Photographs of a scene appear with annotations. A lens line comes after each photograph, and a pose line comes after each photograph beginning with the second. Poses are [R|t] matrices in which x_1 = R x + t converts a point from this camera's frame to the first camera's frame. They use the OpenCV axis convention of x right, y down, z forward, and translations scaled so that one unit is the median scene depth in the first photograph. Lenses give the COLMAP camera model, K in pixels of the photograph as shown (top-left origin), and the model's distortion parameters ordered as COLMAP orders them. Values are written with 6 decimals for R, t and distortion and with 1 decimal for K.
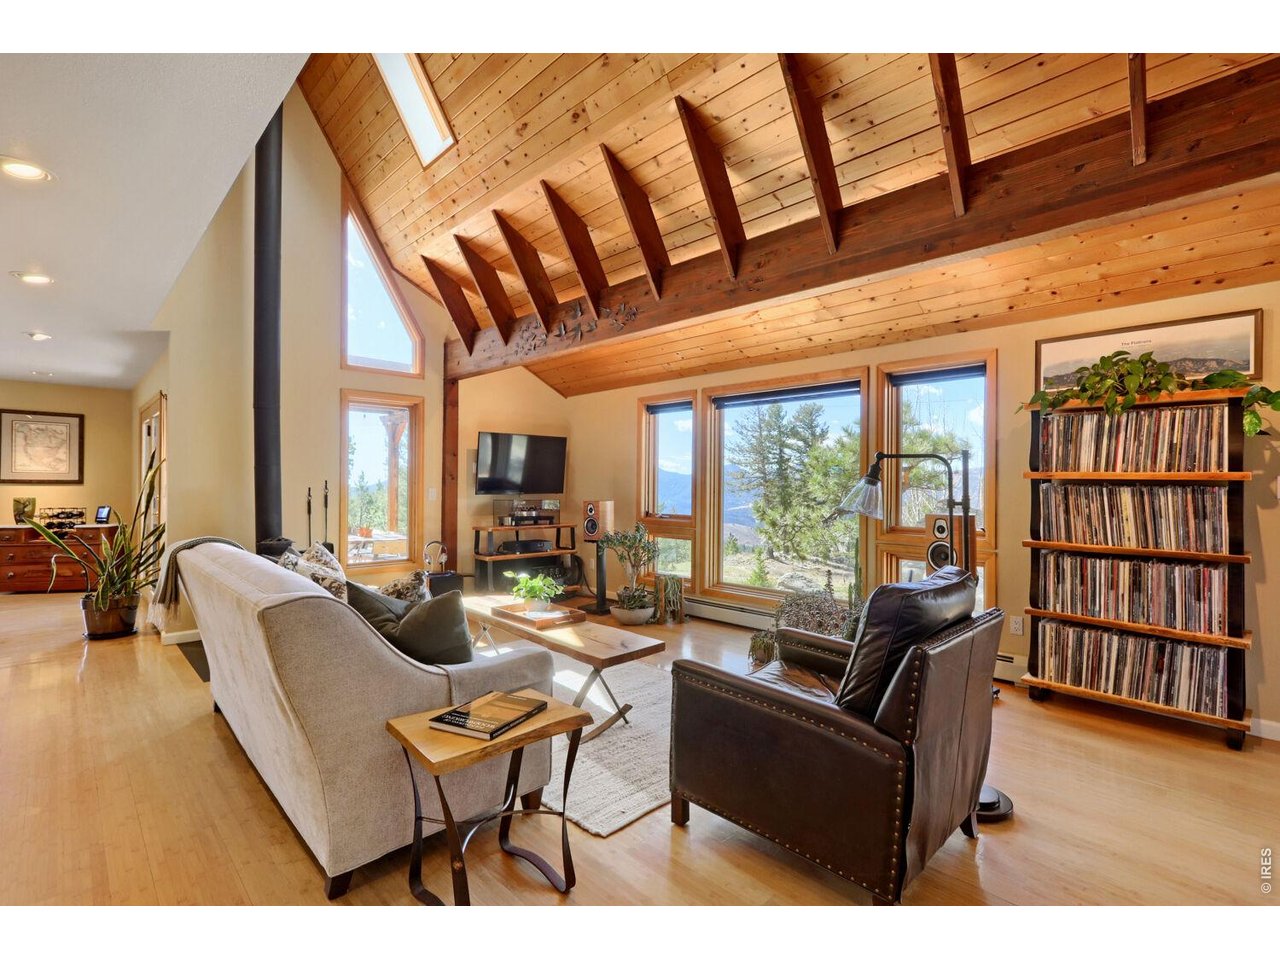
lens RADIAL K [[585.1, 0, 640.0], [0, 585.1, 480.0], [0, 0, 1]] dist [0.000808, 0.000645]
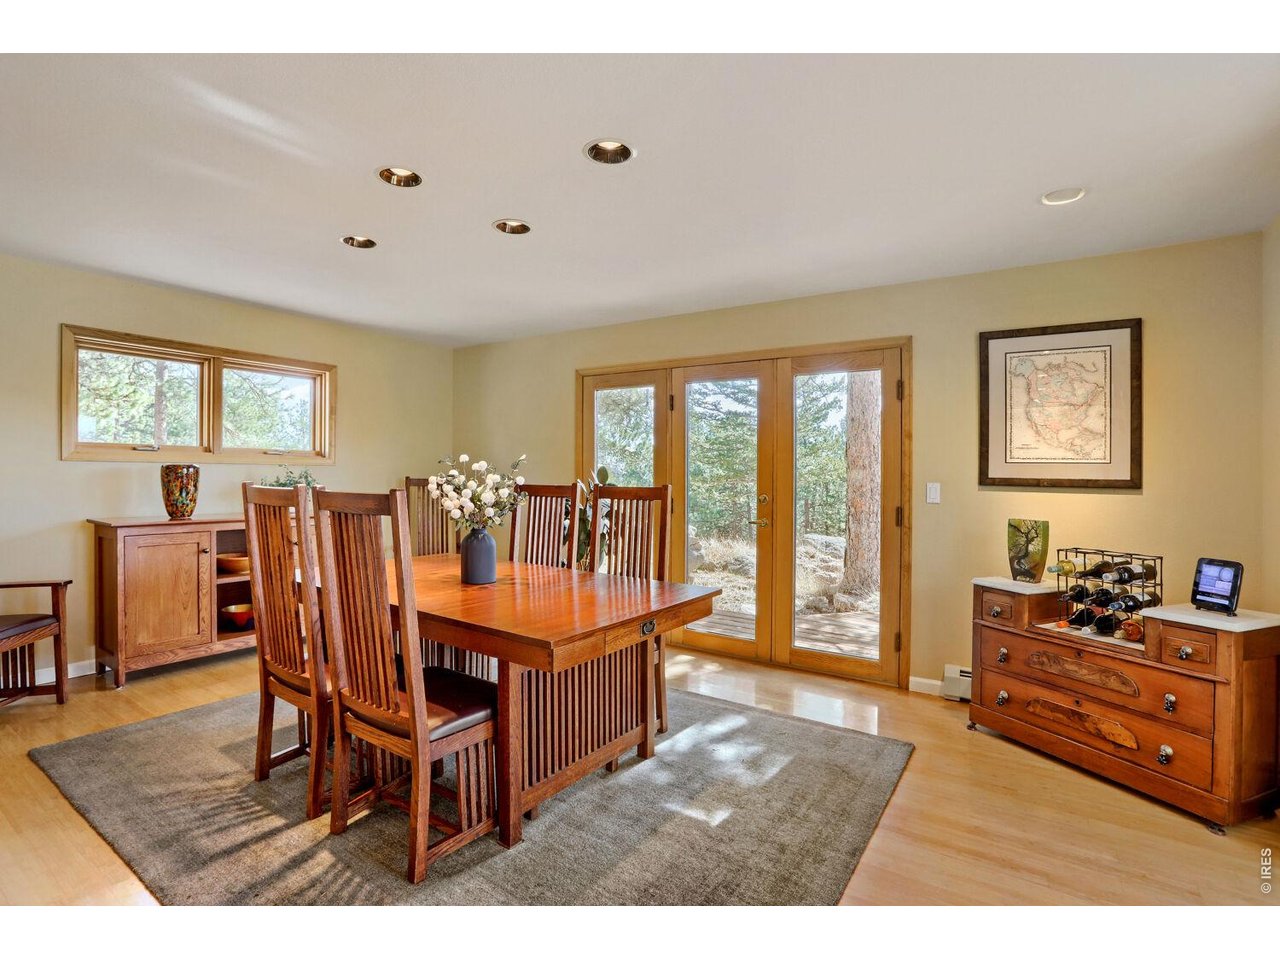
lens RADIAL K [[616.9, 0, 665.1], [0, 616.9, 476.5], [0, 0, 1]] dist [-0.013864, -0.000010]
pose [[0.239015, 0.003385, -0.971010, -0.670644], [0.002216, 0.999989, 0.004031, -0.004498], [0.971013, -0.003115, 0.239005, 0.628482]]
